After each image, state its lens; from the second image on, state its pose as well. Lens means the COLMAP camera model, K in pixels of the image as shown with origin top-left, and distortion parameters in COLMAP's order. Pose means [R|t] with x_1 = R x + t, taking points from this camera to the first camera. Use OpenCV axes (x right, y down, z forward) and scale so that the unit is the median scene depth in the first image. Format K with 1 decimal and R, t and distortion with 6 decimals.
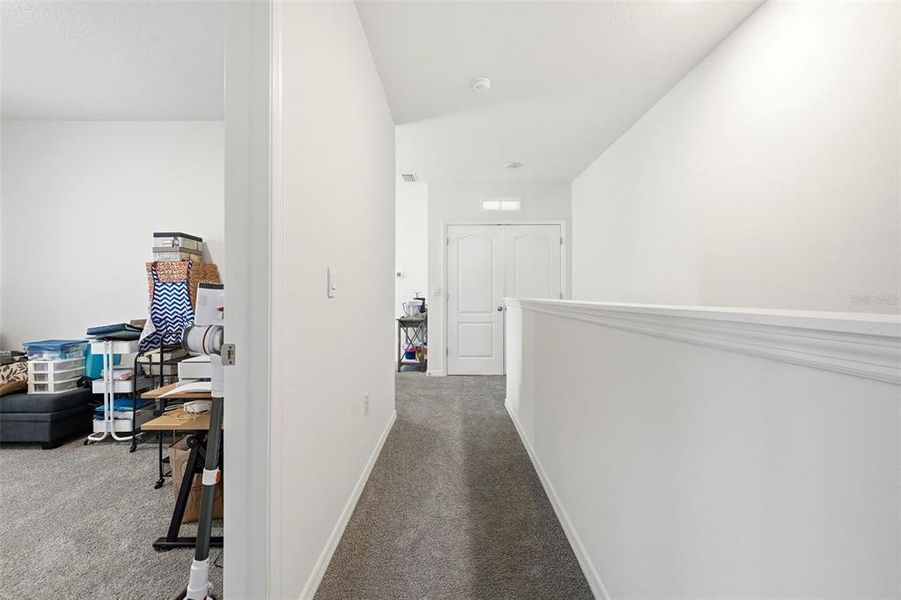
lens RADIAL K [[365.1, 0, 446.3], [0, 365.1, 293.7], [0, 0, 1]] dist [-0.000515, -0.000284]
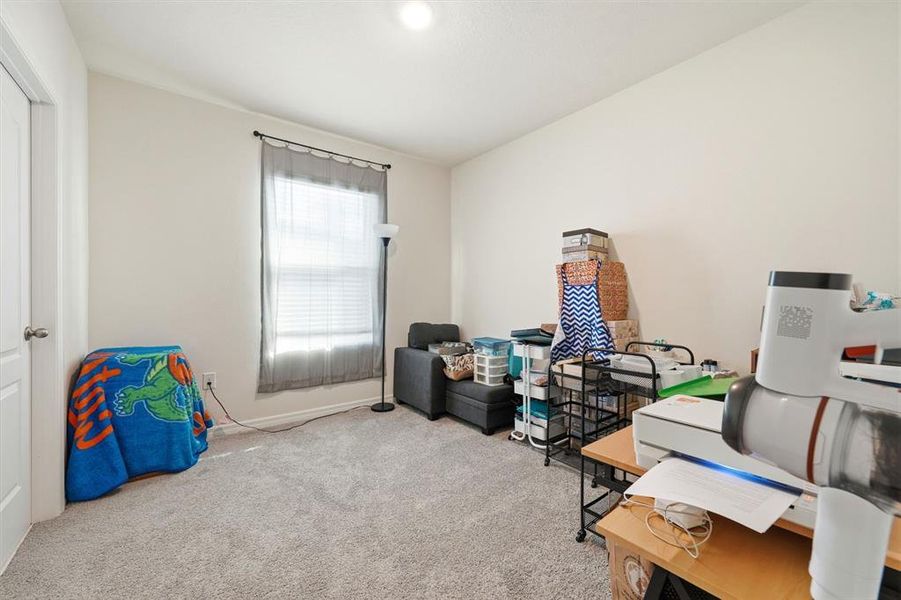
lens RADIAL K [[365.1, 0, 446.3], [0, 365.1, 293.7], [0, 0, 1]] dist [-0.000515, -0.000284]
pose [[0.595386, -0.004480, -0.803427, -0.235028], [-0.002835, 0.999967, -0.007677, -0.002488], [0.803435, 0.006848, 0.595353, 0.209563]]
